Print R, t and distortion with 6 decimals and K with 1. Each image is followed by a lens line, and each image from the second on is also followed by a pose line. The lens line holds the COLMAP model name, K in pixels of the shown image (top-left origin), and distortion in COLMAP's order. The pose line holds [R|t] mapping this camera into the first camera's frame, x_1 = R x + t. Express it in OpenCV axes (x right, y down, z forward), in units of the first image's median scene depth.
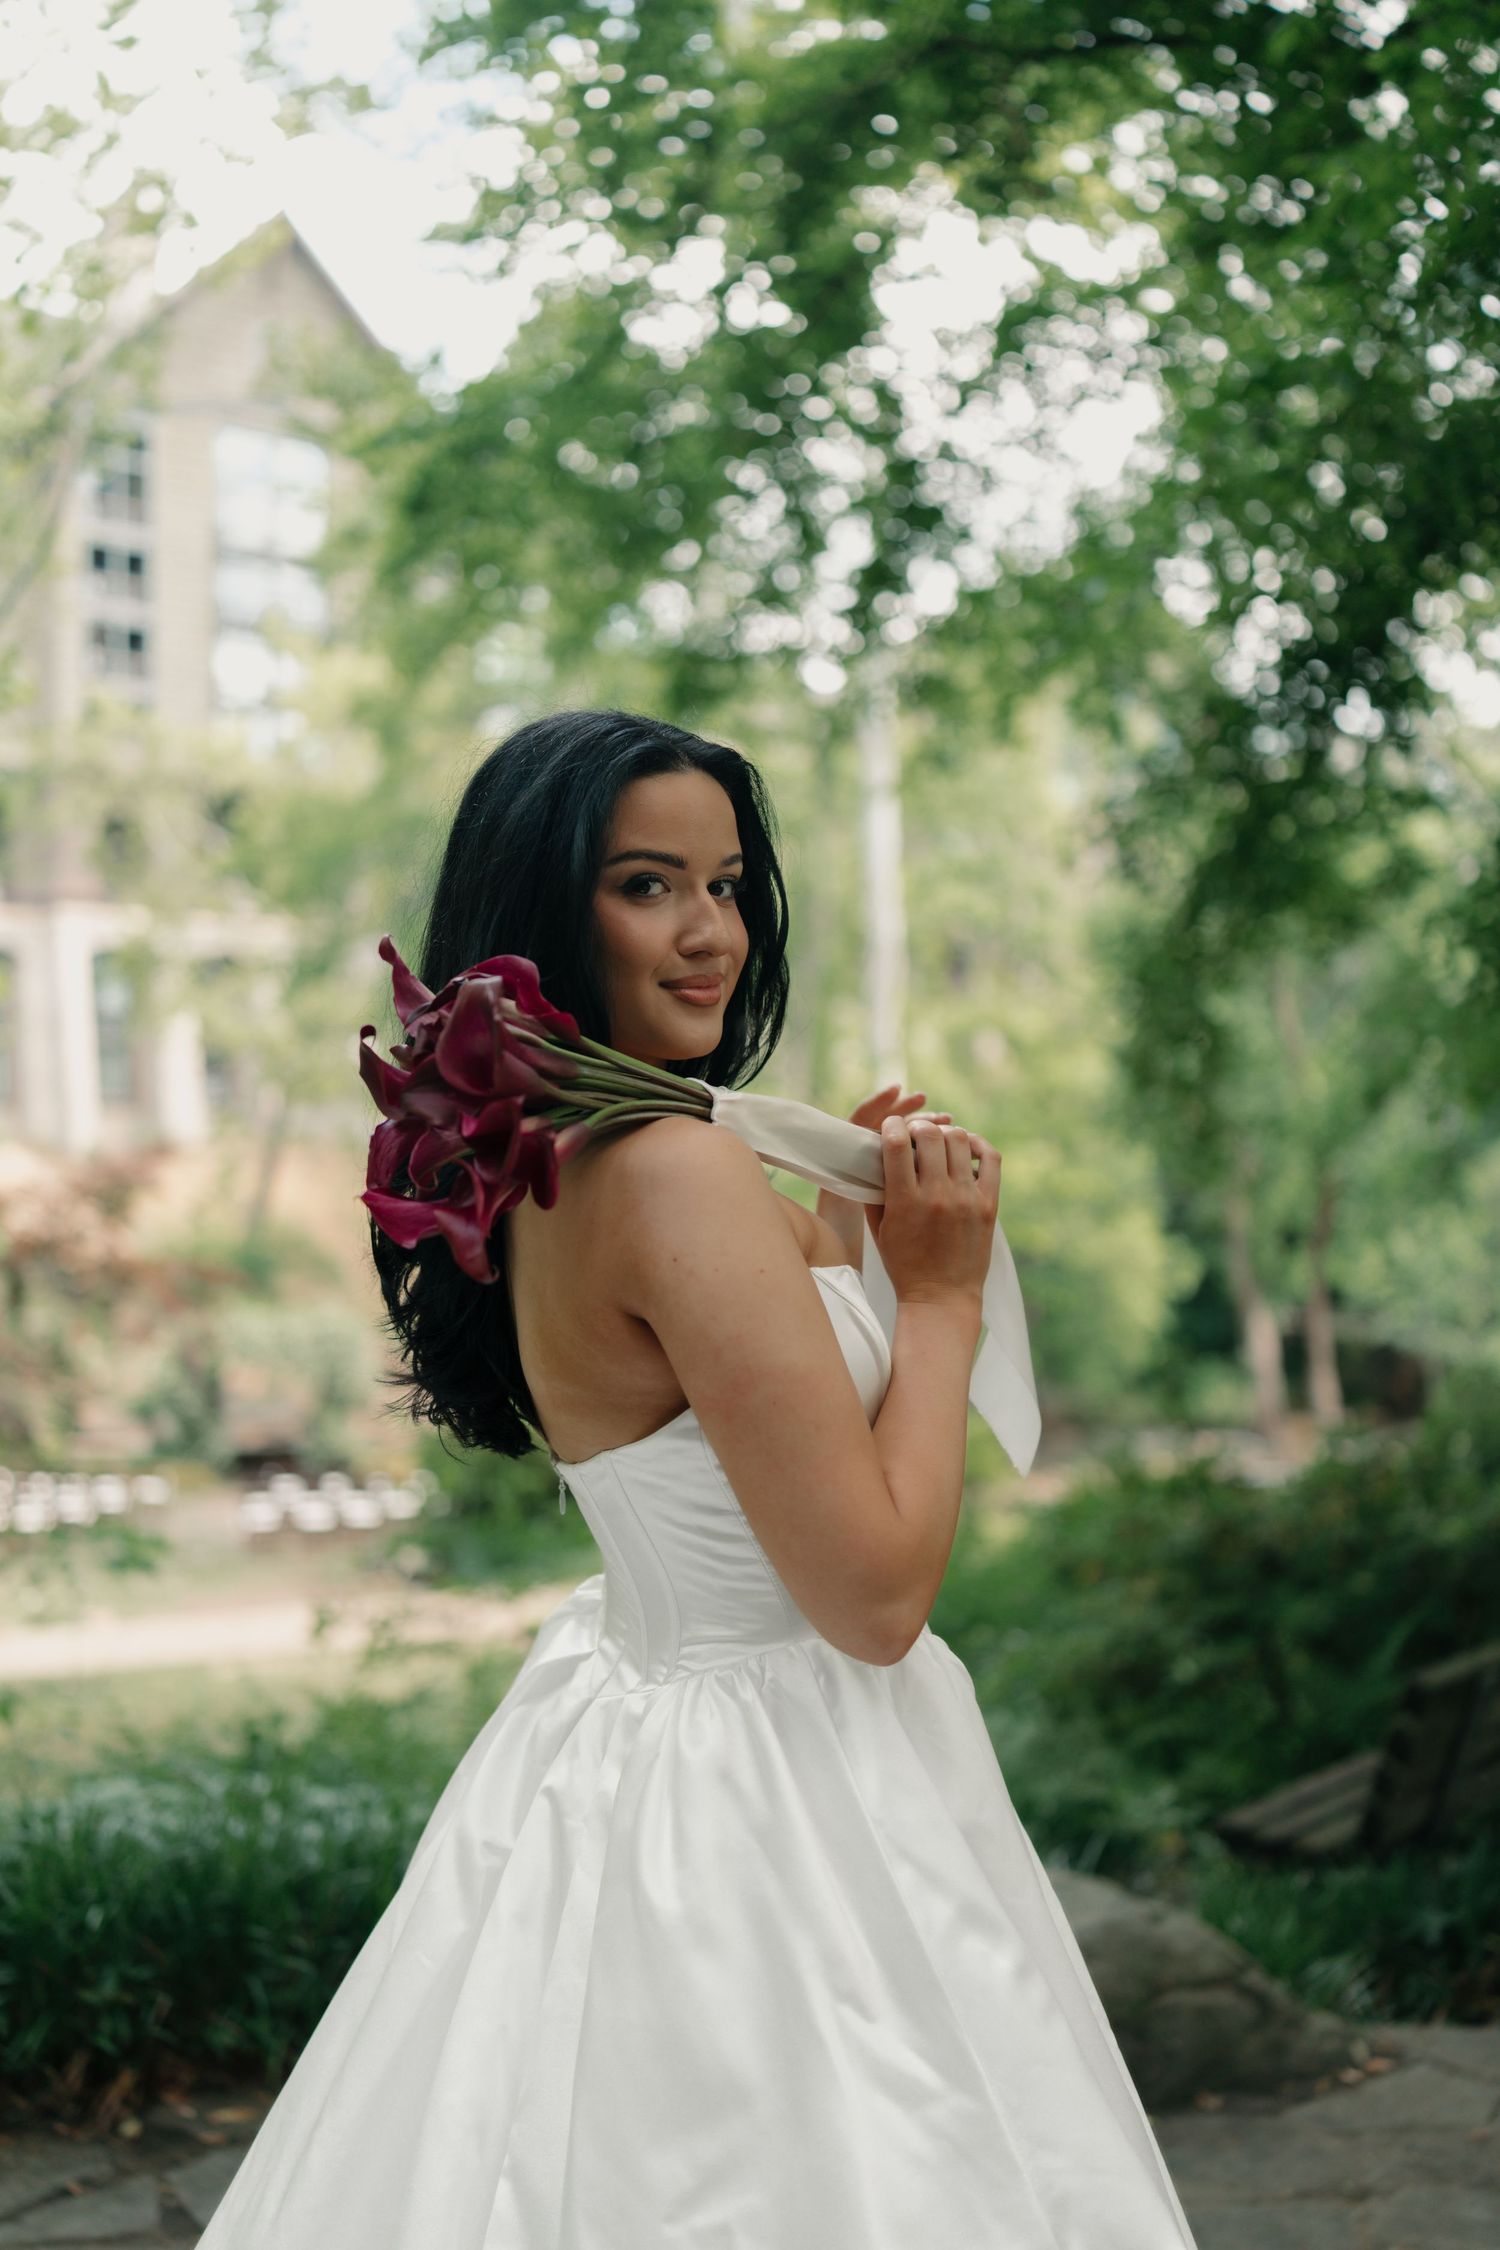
lens RADIAL K [[2246.5, 0, 750.0], [0, 2246.5, 1125.0], [0, 0, 1]] dist [0.002566, -0.002989]
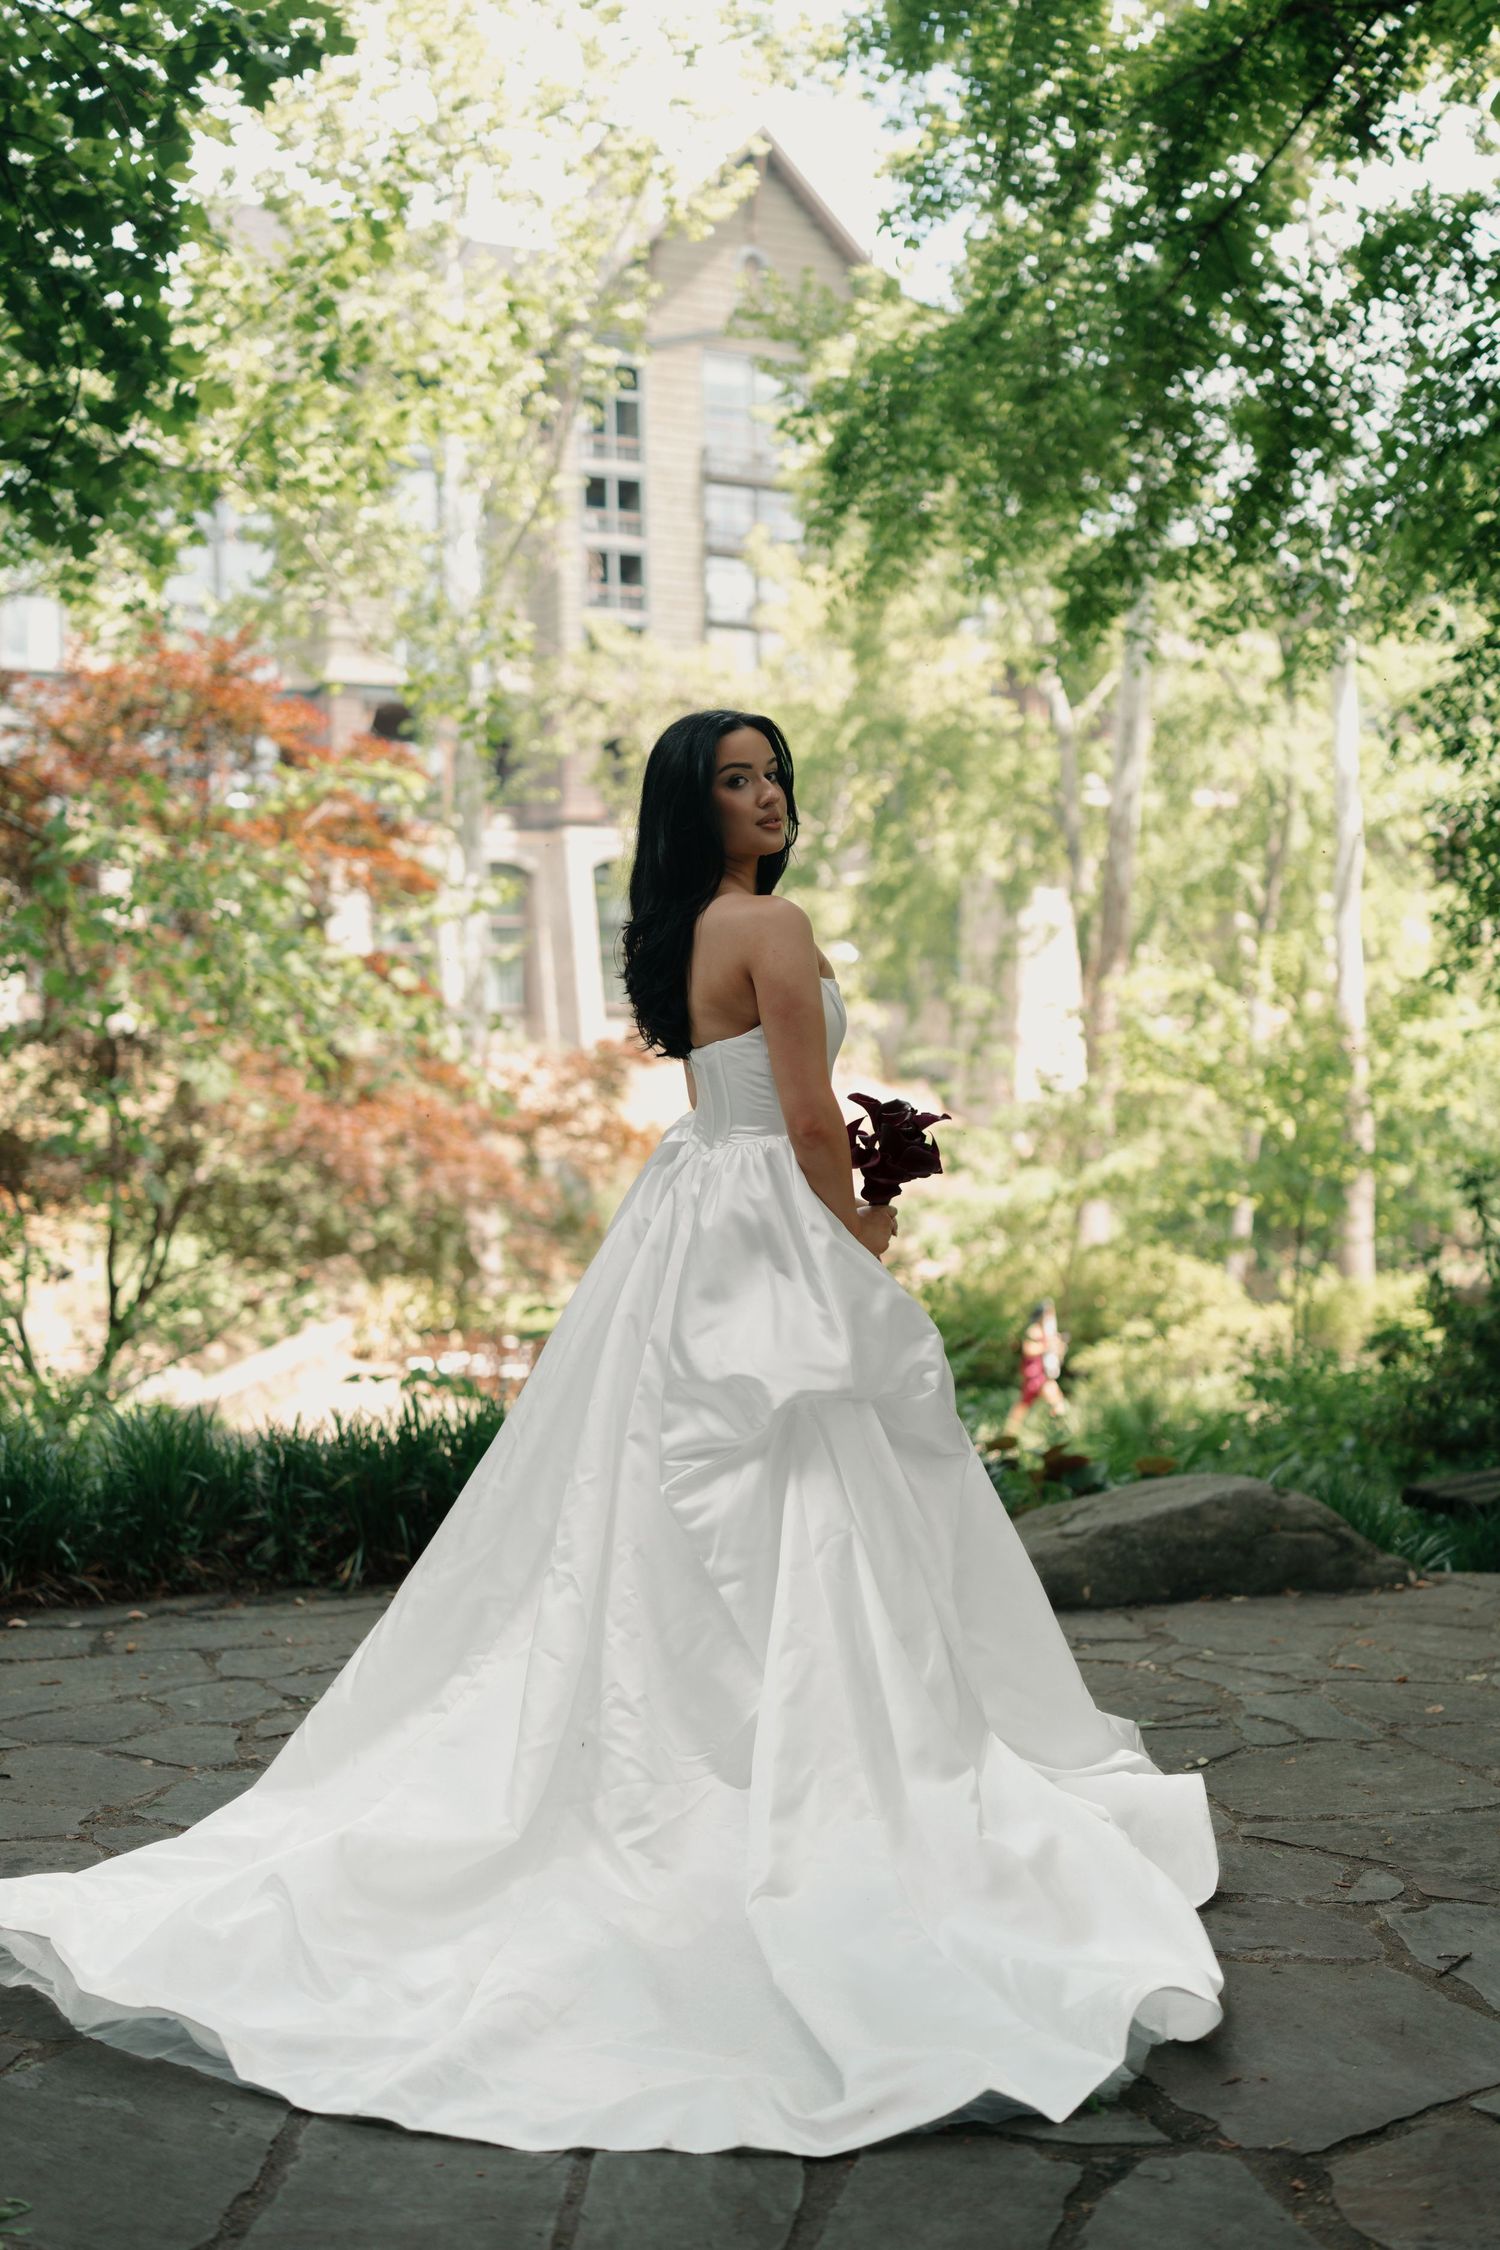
lens RADIAL K [[2246.5, 0, 750.0], [0, 2246.5, 1125.0], [0, 0, 1]] dist [0.002566, -0.002989]
pose [[0.975941, -0.004273, -0.217995, 0.049461], [0.013456, 0.999082, 0.040660, 0.015674], [0.217621, -0.042616, 0.975103, -0.127924]]
